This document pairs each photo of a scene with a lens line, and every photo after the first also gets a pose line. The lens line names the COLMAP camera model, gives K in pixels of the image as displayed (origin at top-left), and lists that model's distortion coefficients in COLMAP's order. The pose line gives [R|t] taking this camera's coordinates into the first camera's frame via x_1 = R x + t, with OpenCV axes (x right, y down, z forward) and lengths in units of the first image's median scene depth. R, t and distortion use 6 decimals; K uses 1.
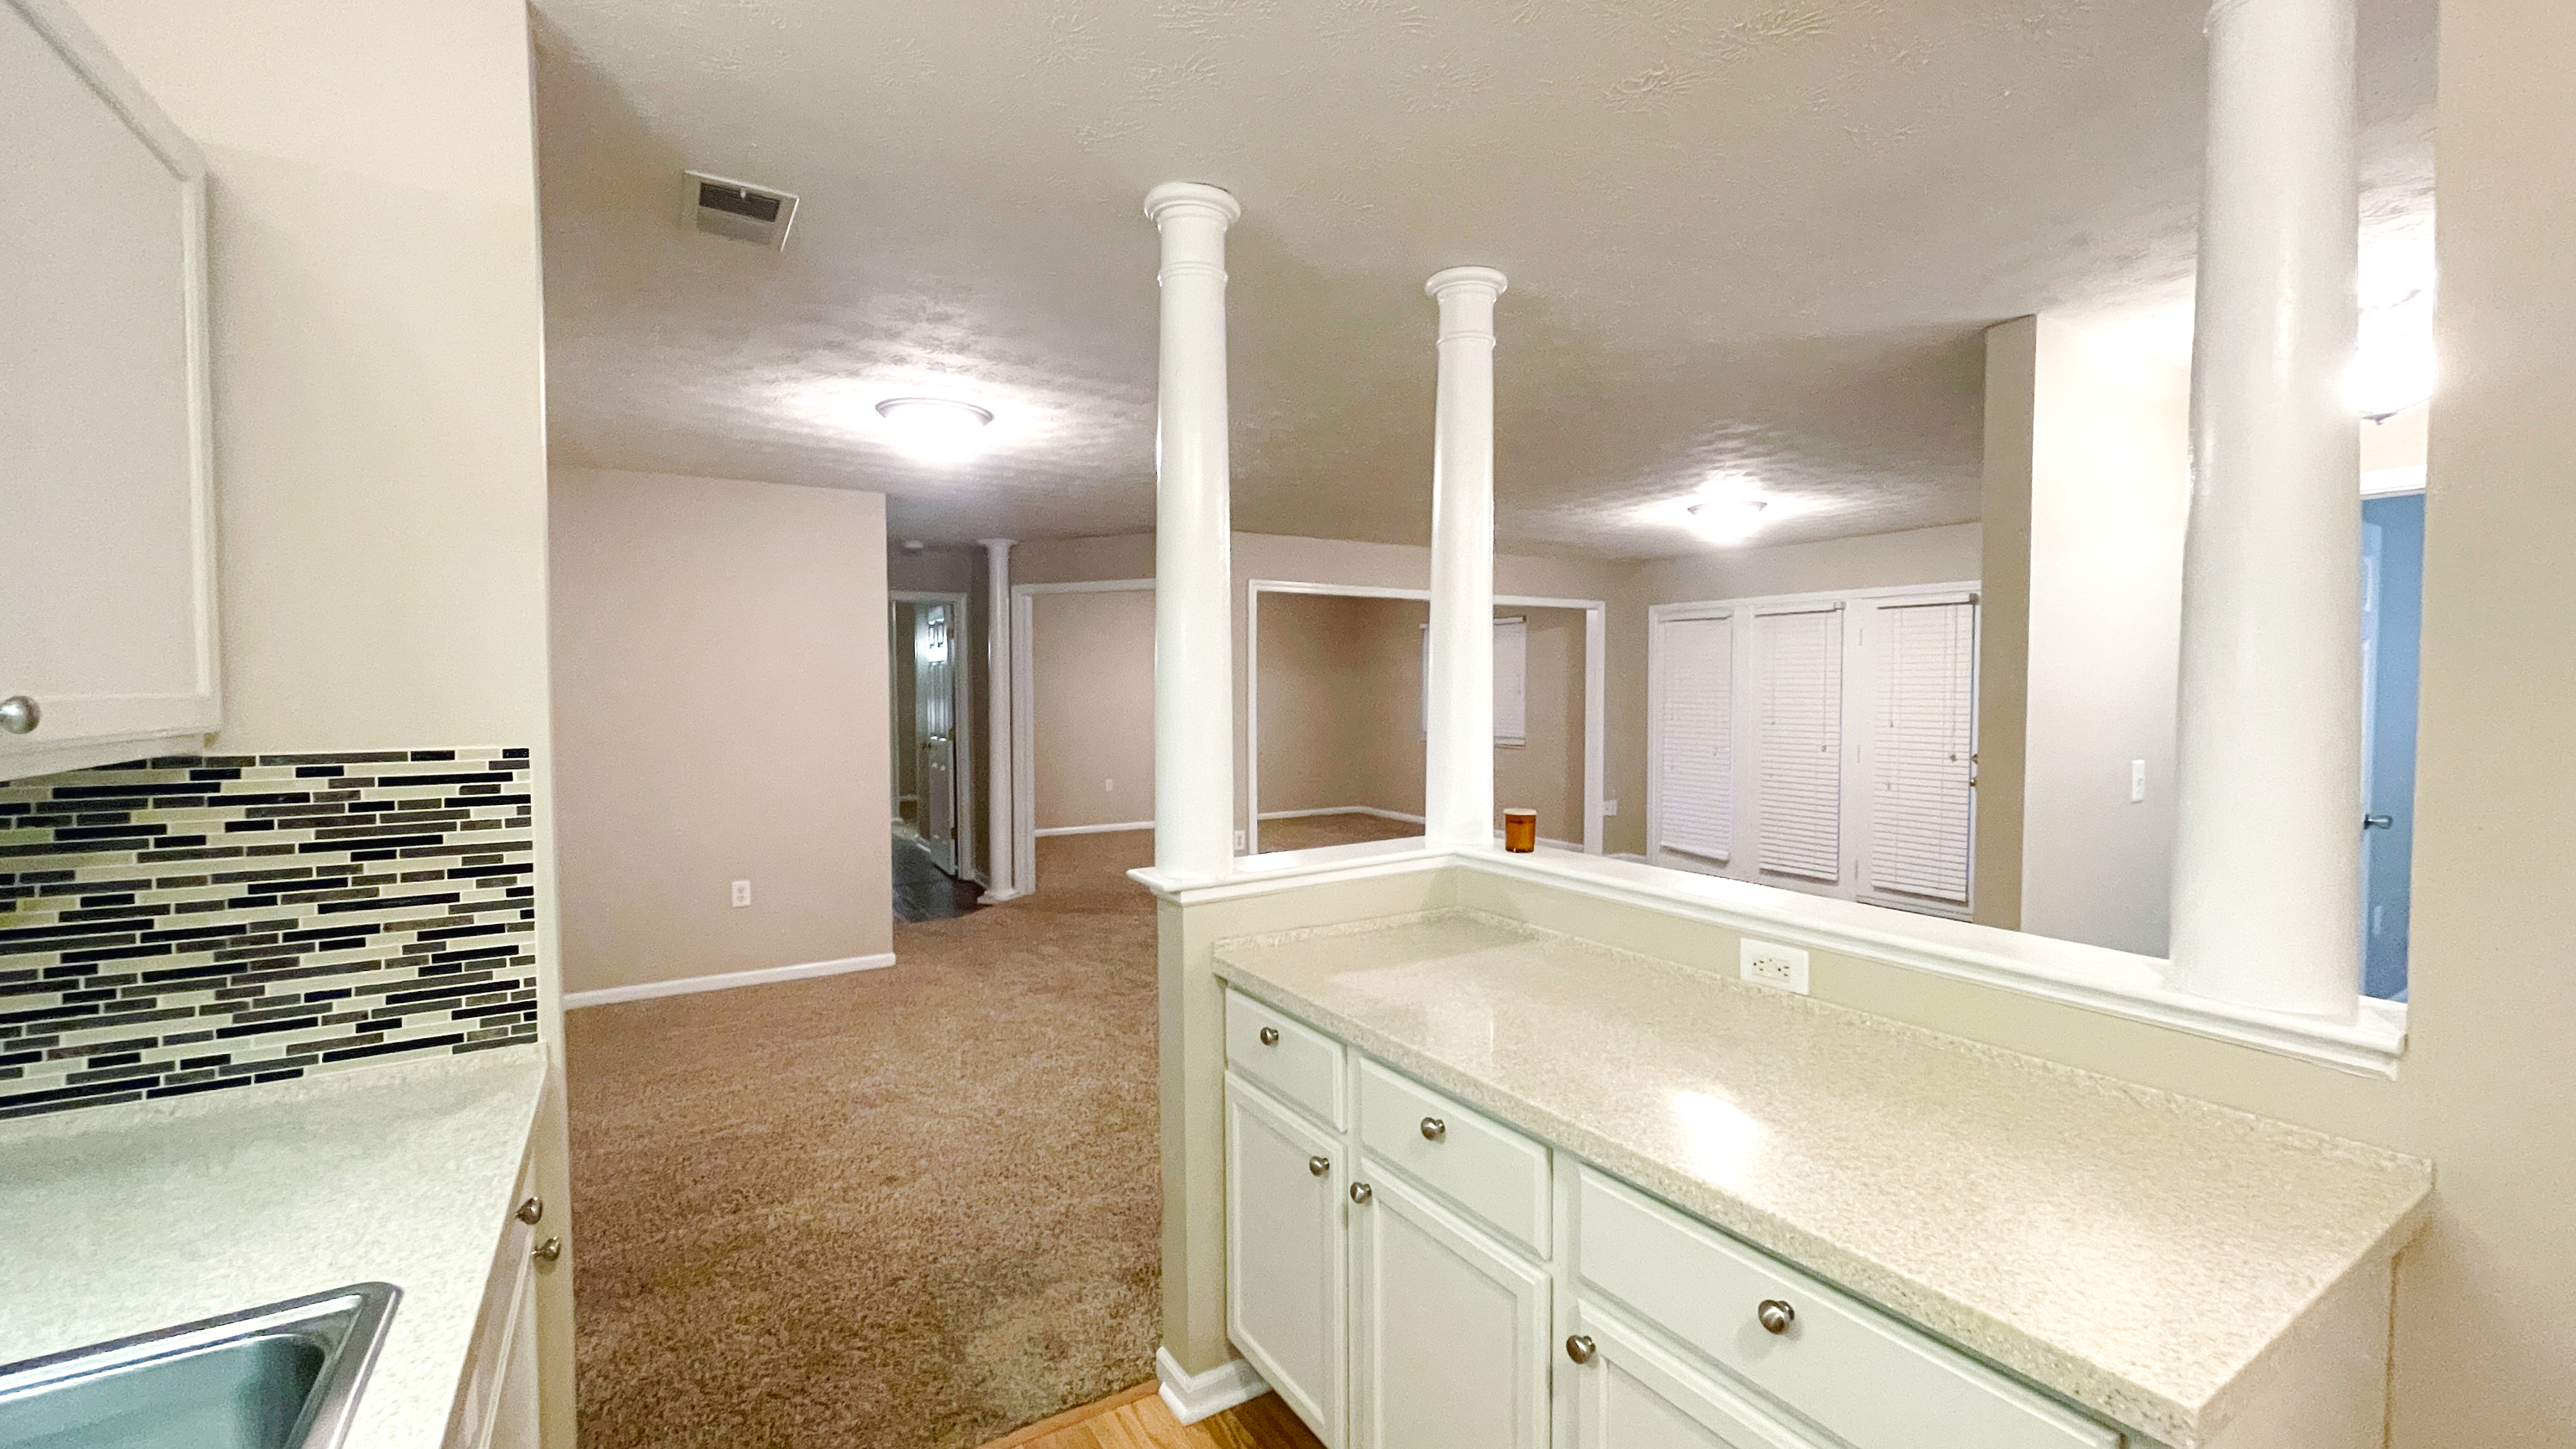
lens RADIAL K [[1027.4, 0, 1279.4], [0, 1027.4, 715.5], [0, 0, 1]] dist [-0.001254, -0.000415]
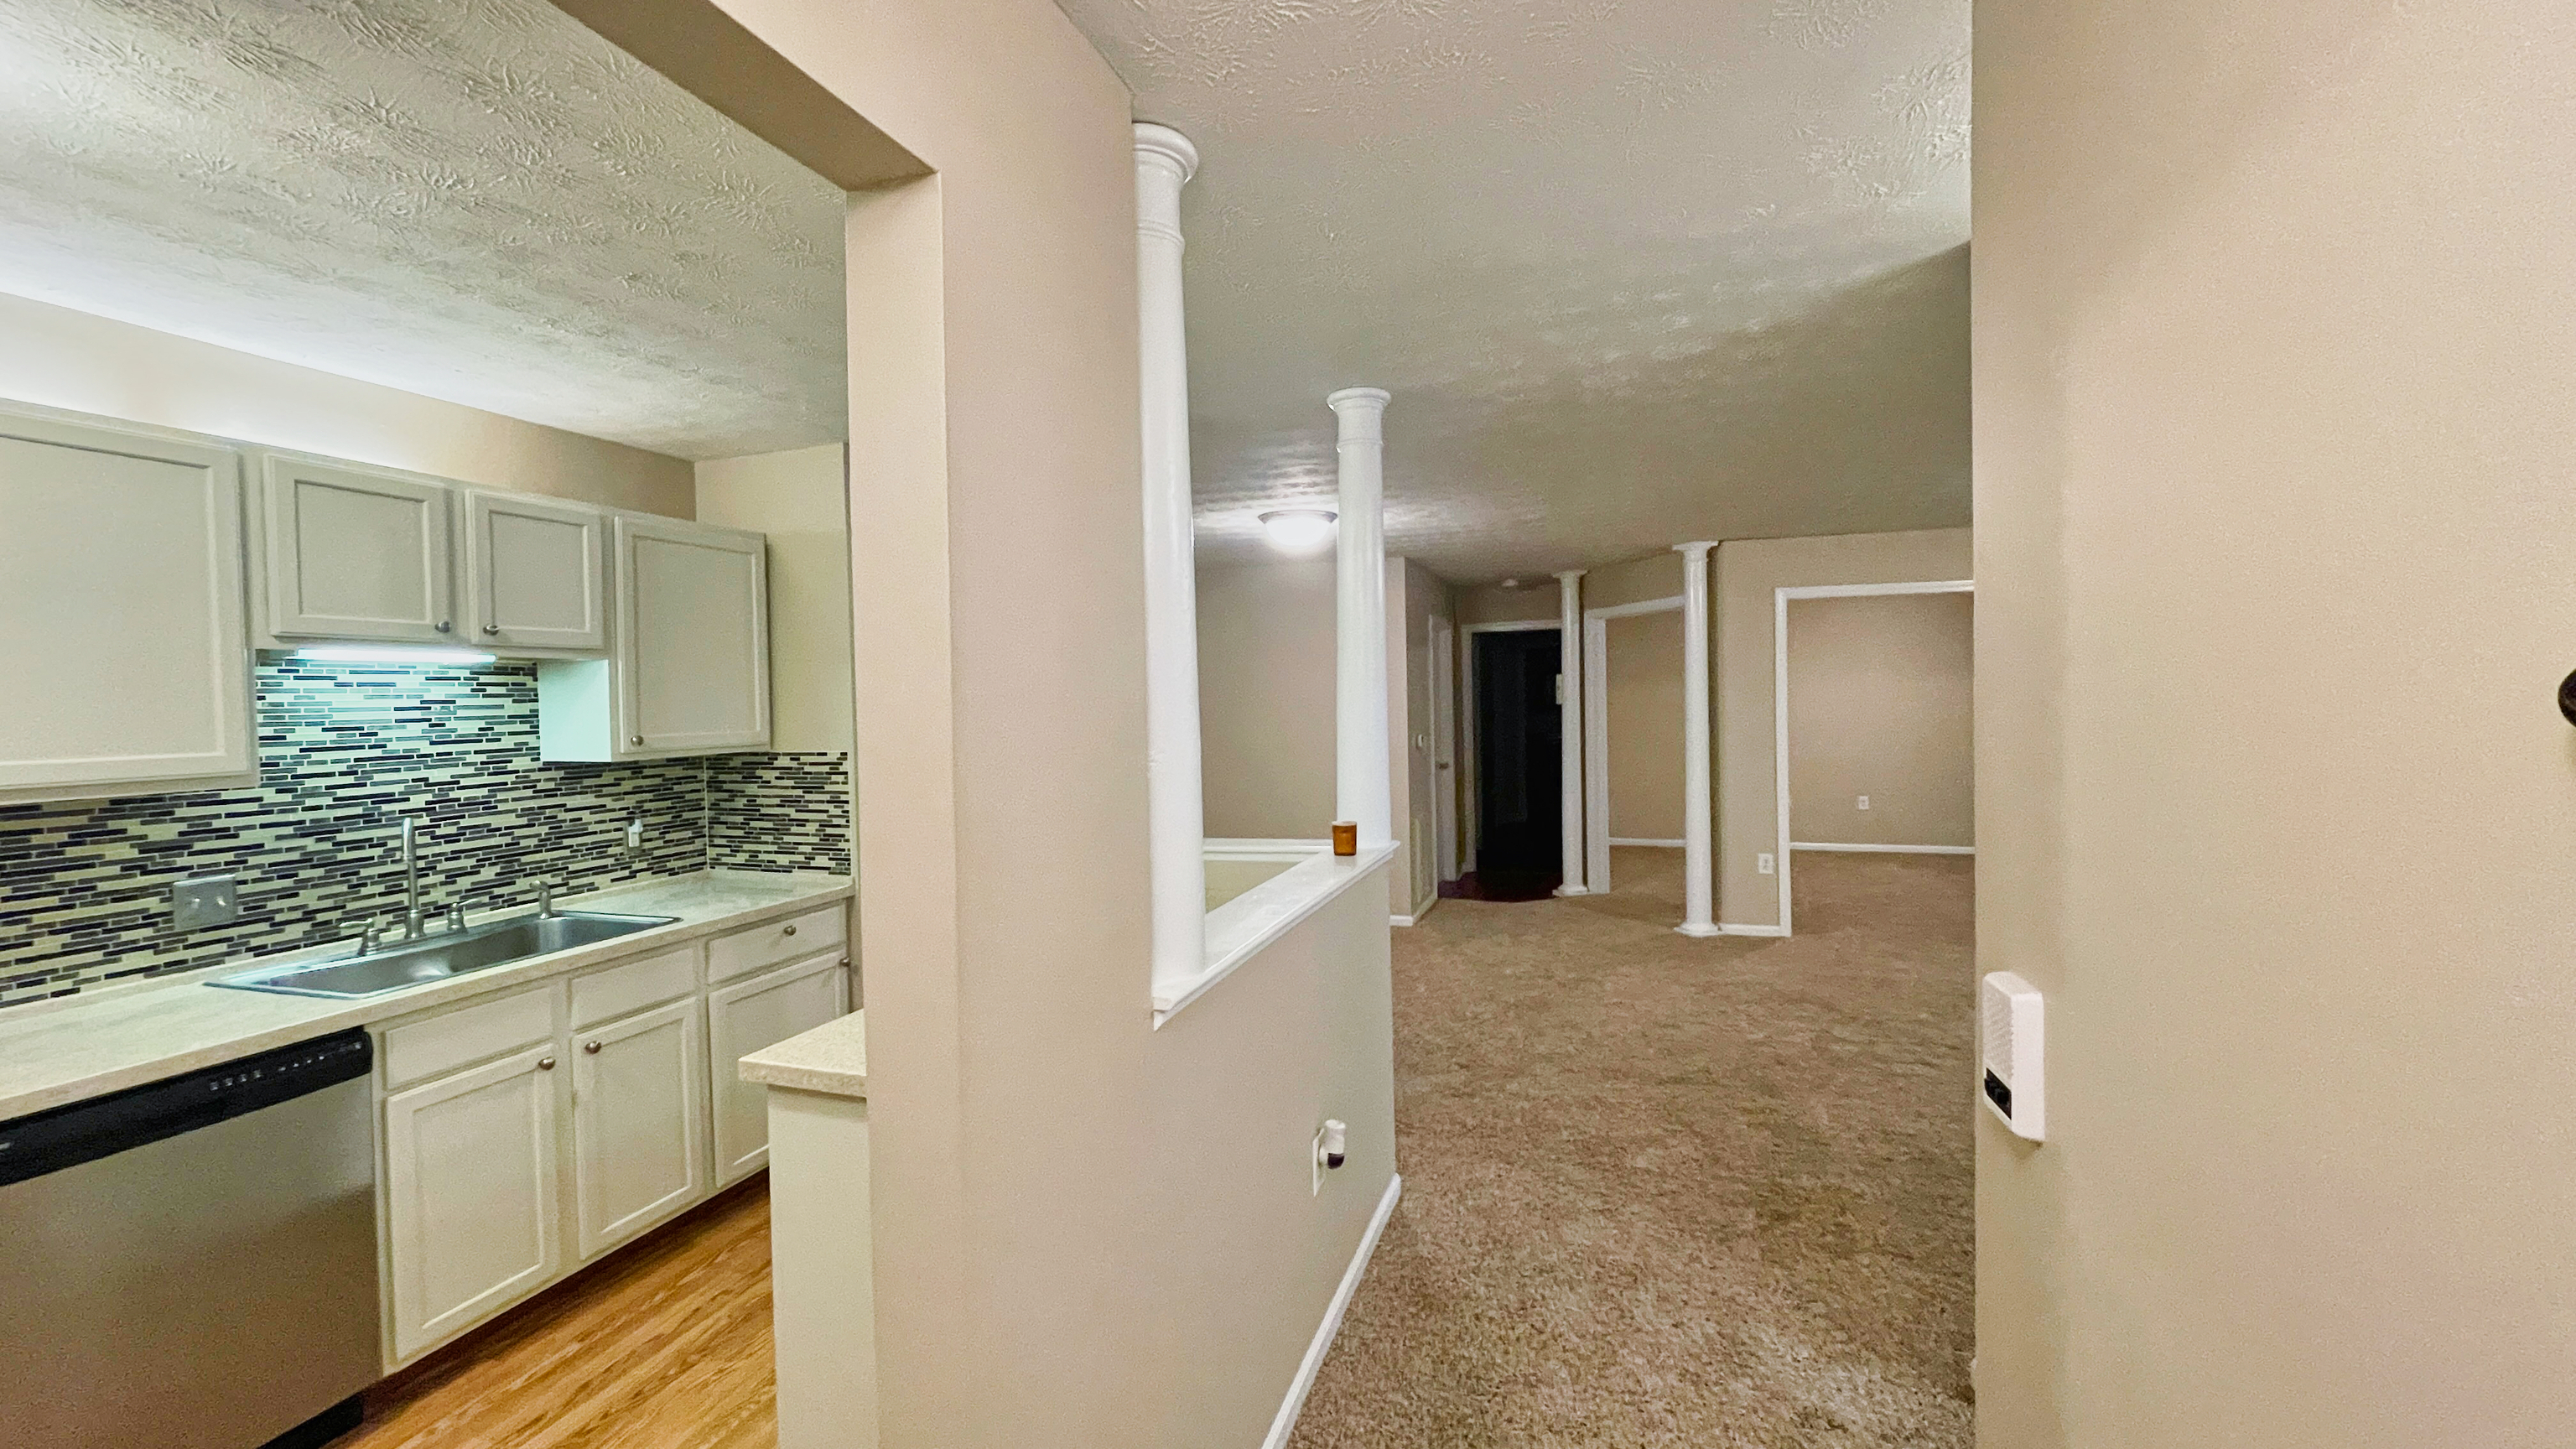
lens RADIAL K [[1027.4, 0, 1279.4], [0, 1027.4, 715.5], [0, 0, 1]] dist [-0.001254, -0.000415]
pose [[0.634935, -0.003010, -0.772560, 1.900780], [-0.002179, 0.999981, -0.005687, -0.045249], [0.772563, 0.005295, 0.634917, 0.276666]]
